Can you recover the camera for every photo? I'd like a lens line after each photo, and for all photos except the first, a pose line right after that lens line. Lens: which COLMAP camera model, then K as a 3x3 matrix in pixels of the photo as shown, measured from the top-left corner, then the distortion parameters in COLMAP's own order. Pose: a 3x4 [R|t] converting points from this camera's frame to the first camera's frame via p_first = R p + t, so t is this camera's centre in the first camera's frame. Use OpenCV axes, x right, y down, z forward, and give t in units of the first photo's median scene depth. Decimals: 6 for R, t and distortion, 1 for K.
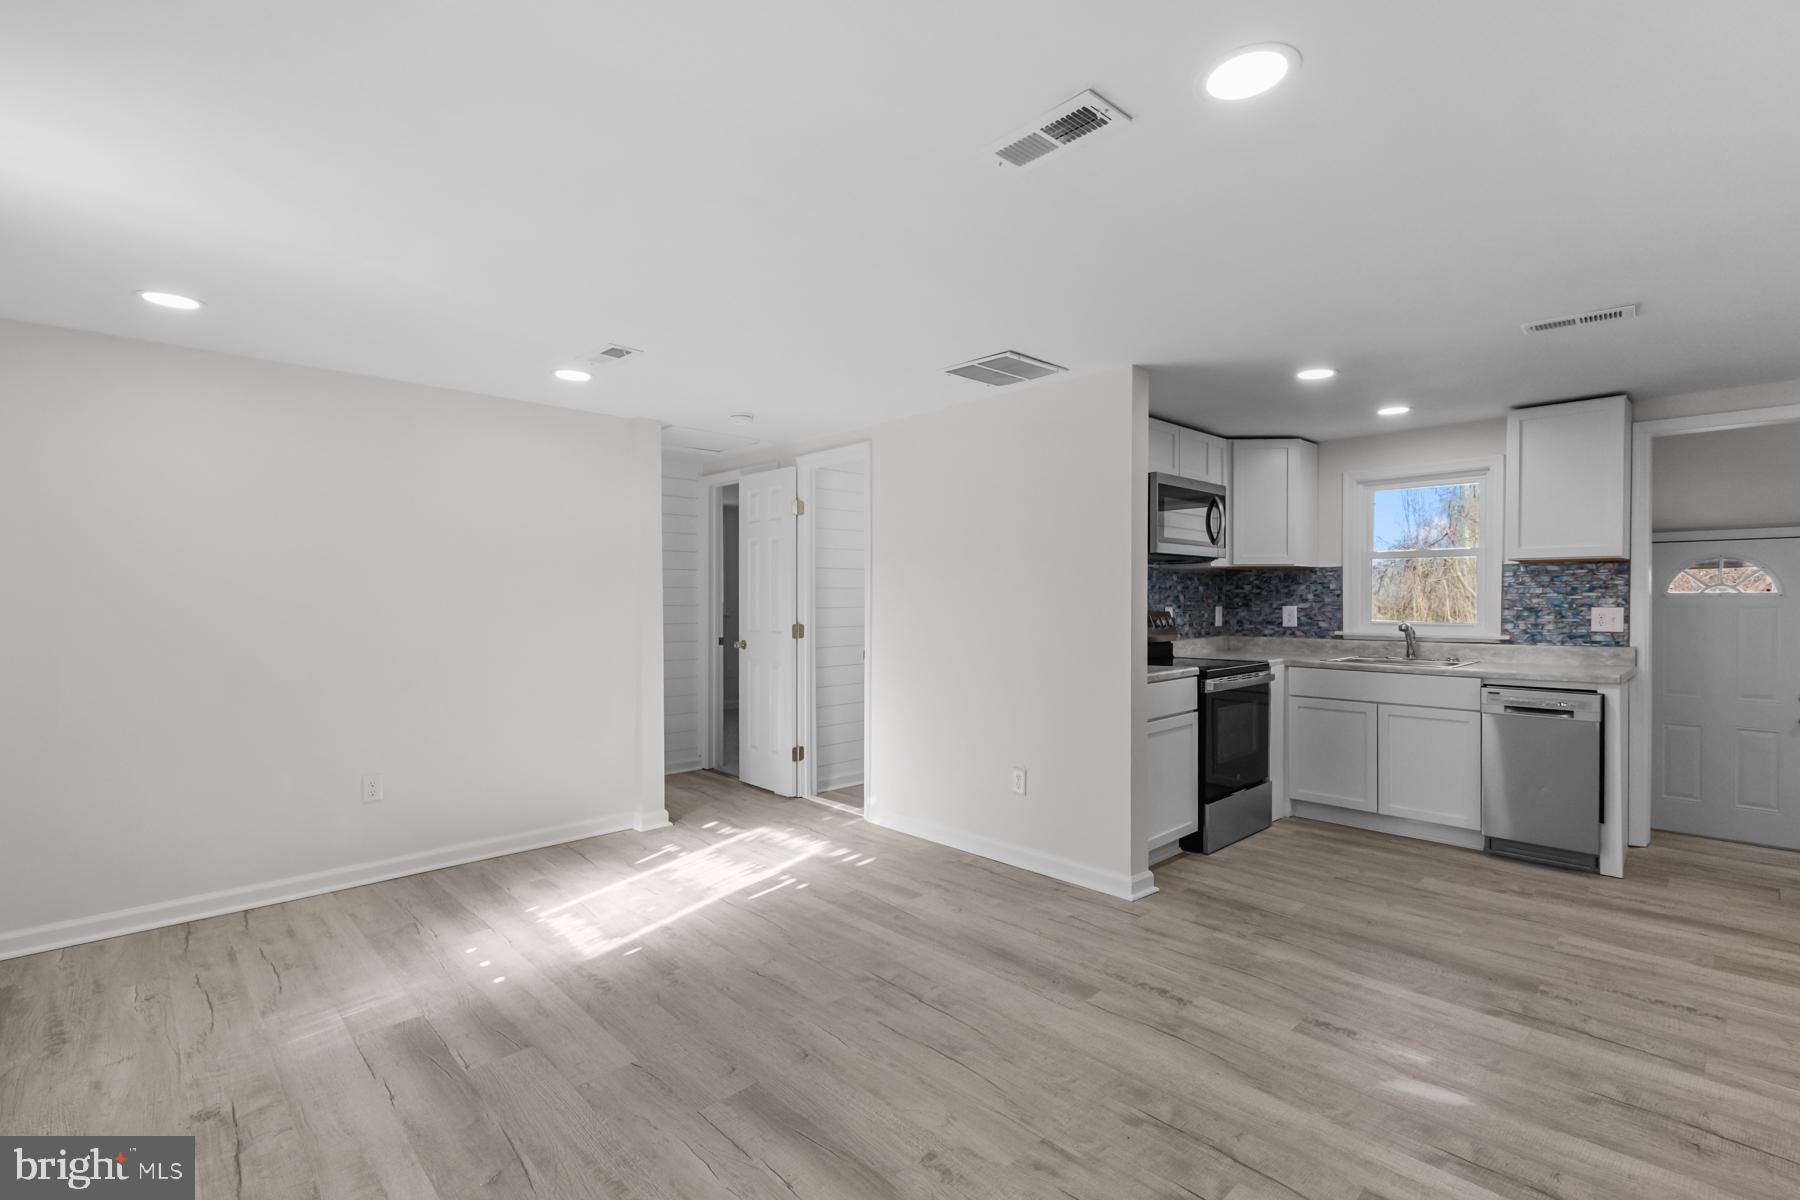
lens RADIAL K [[823.6, 0, 904.4], [0, 823.6, 607.2], [0, 0, 1]] dist [0.001550, -0.000504]
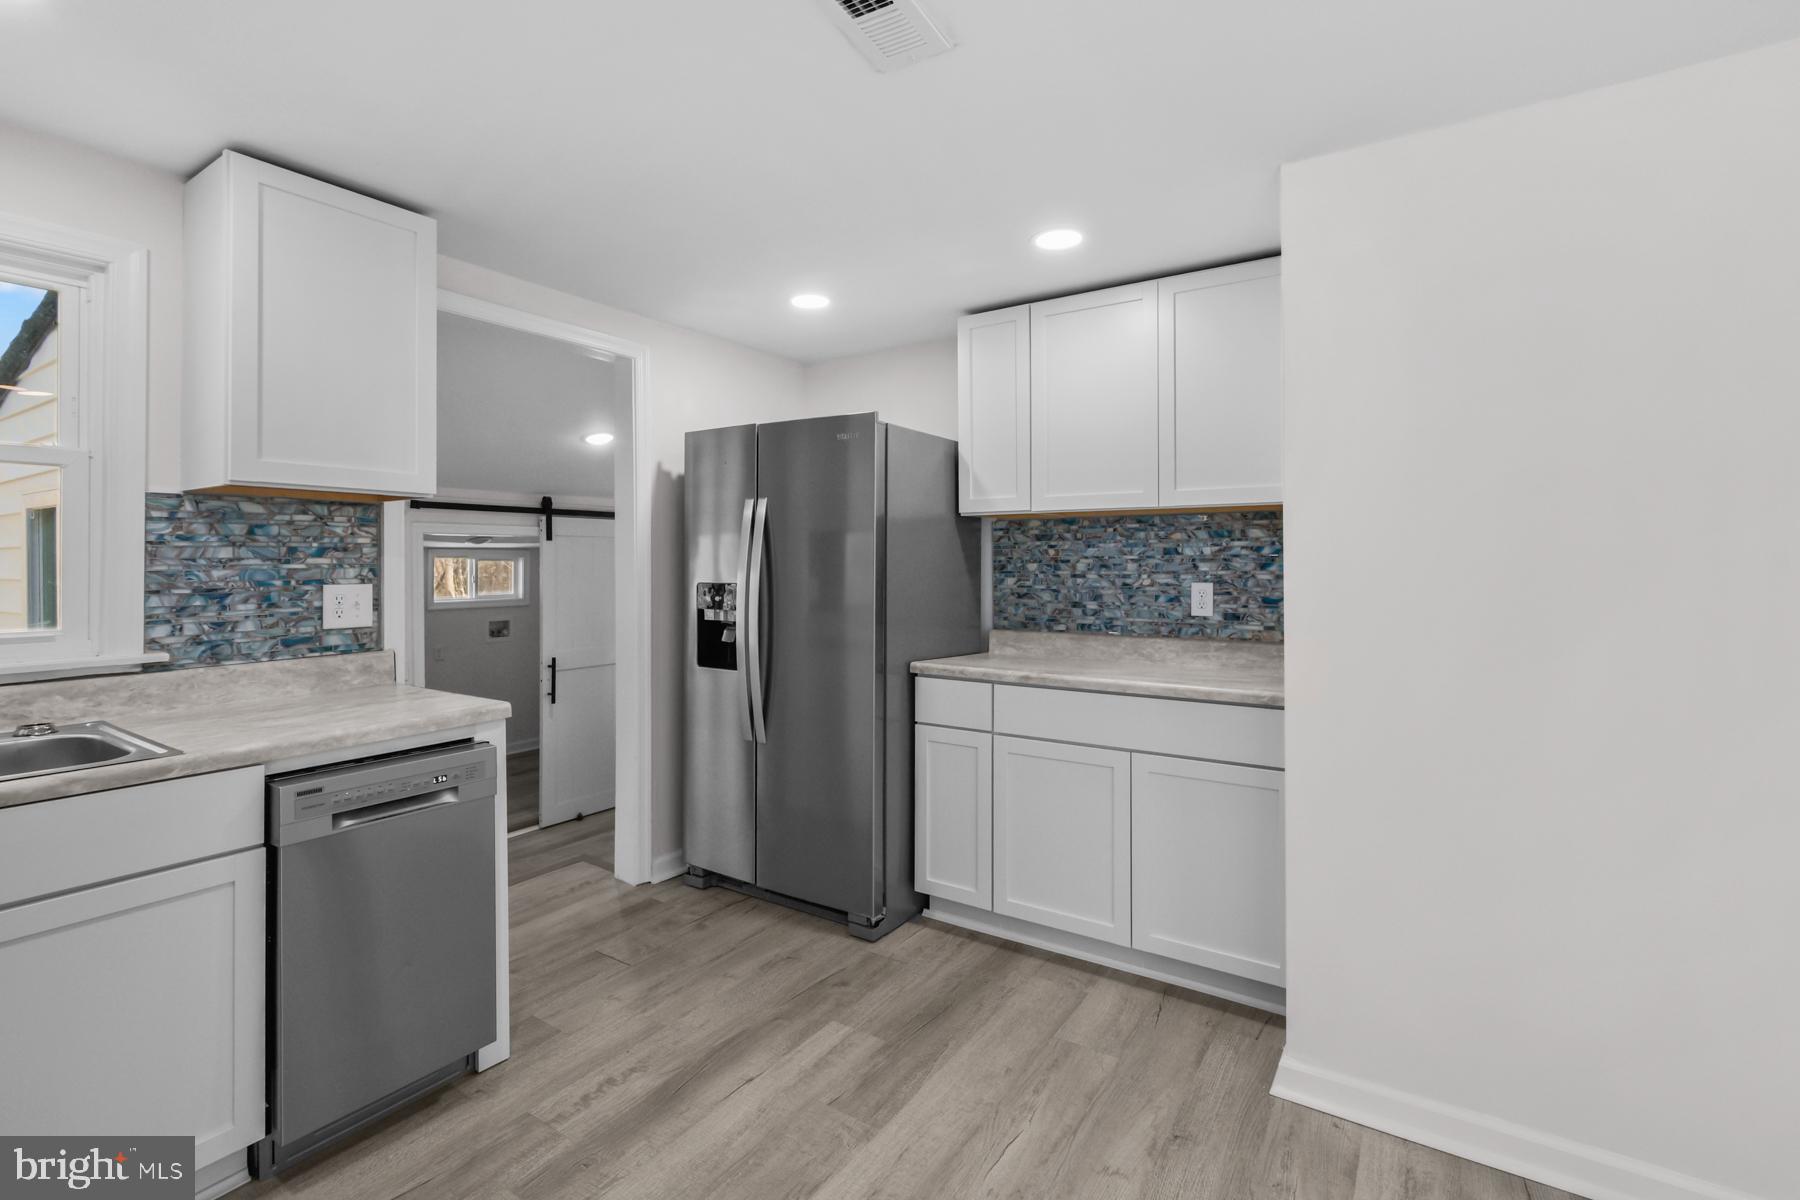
lens RADIAL K [[815.4, 0, 896.5], [0, 815.4, 559.7], [0, 0, 1]] dist [-0.000192, -0.000713]
pose [[-0.215776, 0.008186, 0.976409, 0.229840], [0.015188, 0.999872, -0.005027, -0.008297], [-0.976325, 0.013745, -0.215873, 0.760167]]
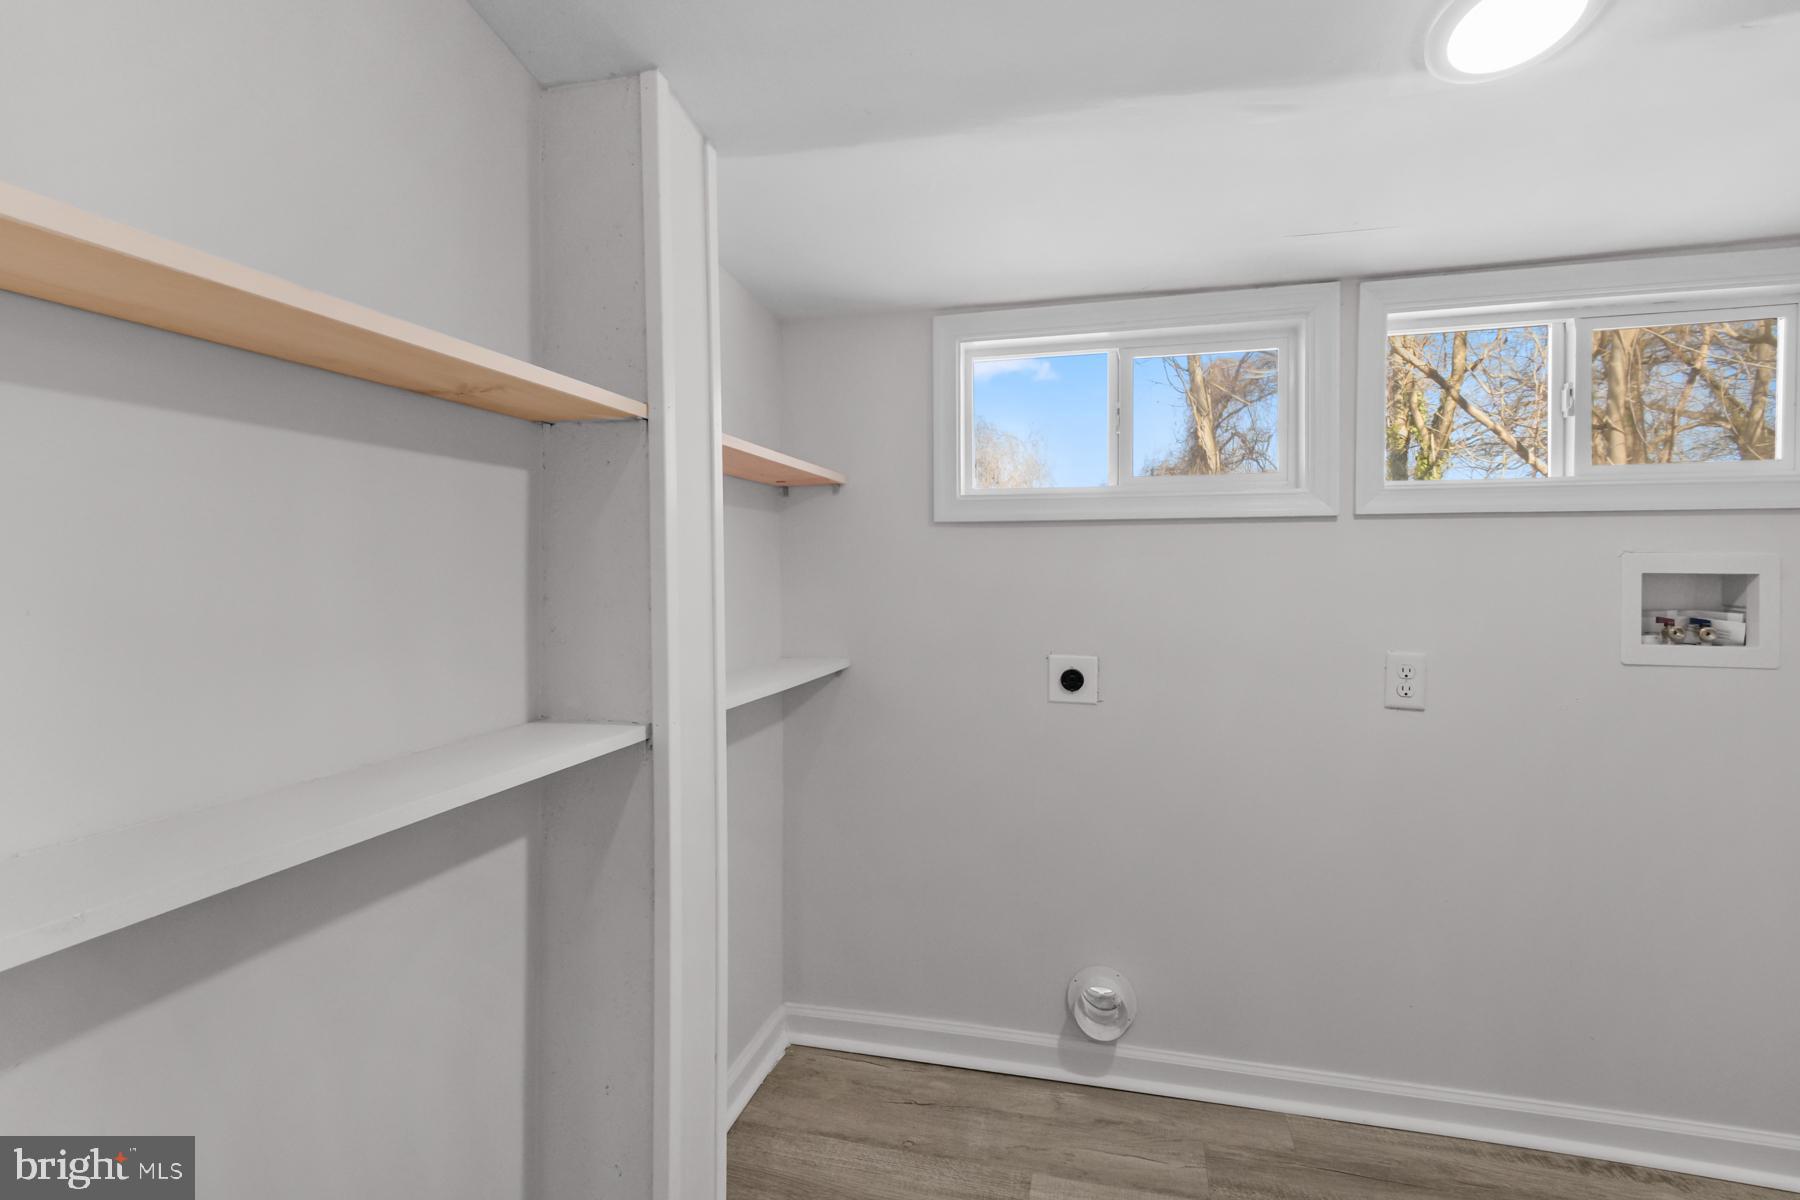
lens RADIAL K [[846.0, 0, 947.5], [0, 846.0, 594.7], [0, 0, 1]] dist [0.001494, -0.000306]
pose [[0.858568, -0.006009, 0.512665, 1.568869], [0.000742, 0.999945, 0.010478, 0.104653], [-0.512700, -0.008616, 0.858525, 1.043754]]
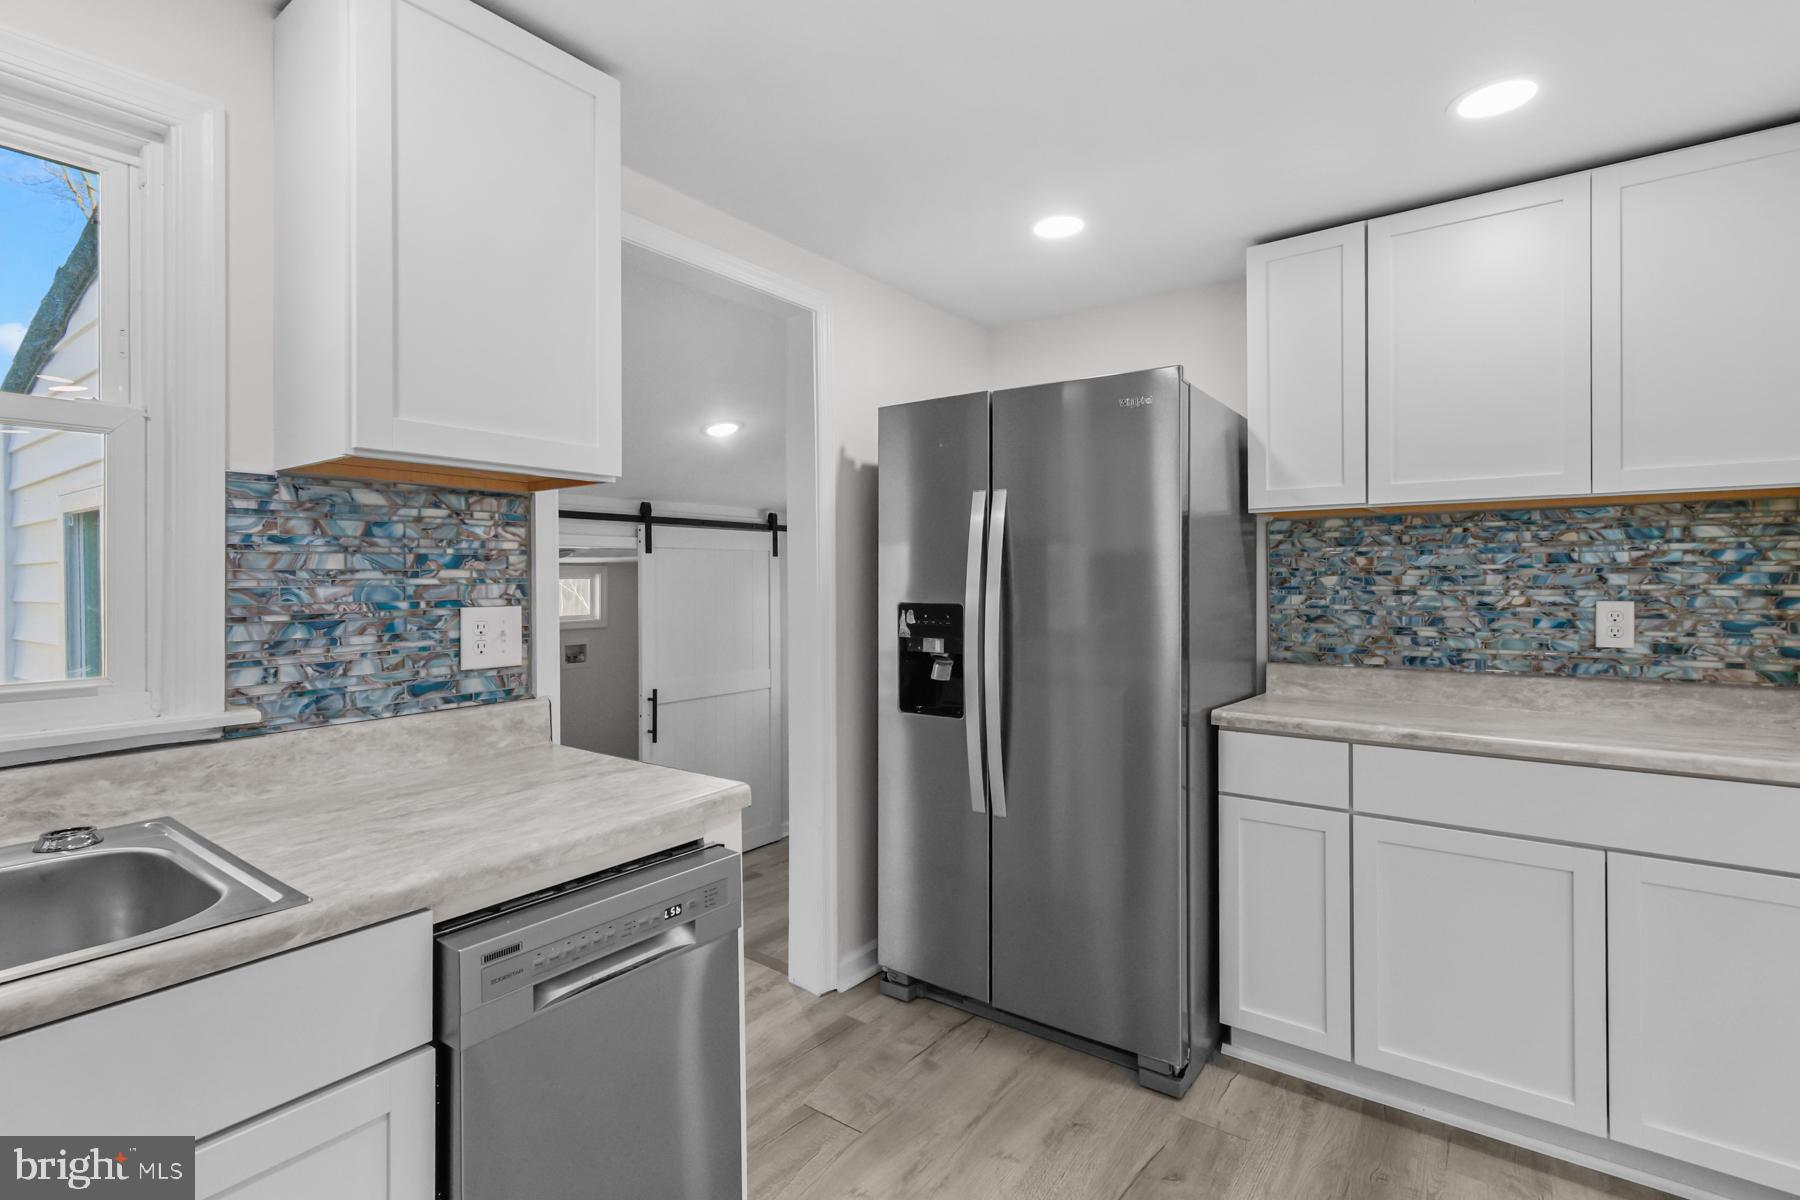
lens RADIAL K [[845.0, 0, 891.4], [0, 845.0, 579.5], [0, 0, 1]] dist [0.003125, 0.000807]
pose [[-0.166062, 0.005801, 0.986098, 0.417133], [0.018611, 0.999823, -0.002747, -0.008510], [-0.985940, 0.017896, -0.166140, 0.883063]]
